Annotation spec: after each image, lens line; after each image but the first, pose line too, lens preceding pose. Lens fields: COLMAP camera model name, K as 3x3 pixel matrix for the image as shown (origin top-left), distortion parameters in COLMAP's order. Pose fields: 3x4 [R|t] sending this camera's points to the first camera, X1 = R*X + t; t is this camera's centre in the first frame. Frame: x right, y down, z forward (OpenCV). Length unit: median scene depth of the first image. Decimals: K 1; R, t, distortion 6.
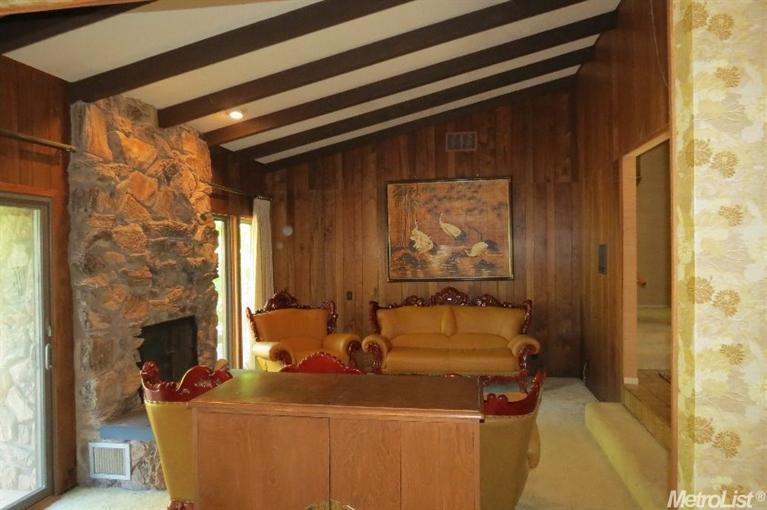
lens RADIAL K [[561.8, 0, 384.2], [0, 561.8, 257.0], [0, 0, 1]] dist [0.006900, 0.001247]
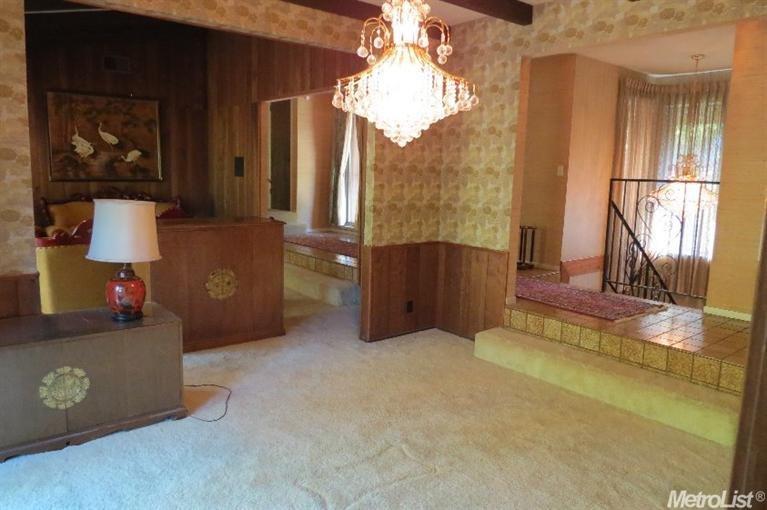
lens RADIAL K [[561.8, 0, 384.9], [0, 561.8, 253.8], [0, 0, 1]] dist [0.006900, 0.001247]
pose [[0.690085, -0.068766, 0.720454, -0.357856], [-0.032784, 0.991484, 0.126038, 0.024940], [-0.722986, -0.110596, 0.681953, -0.272416]]
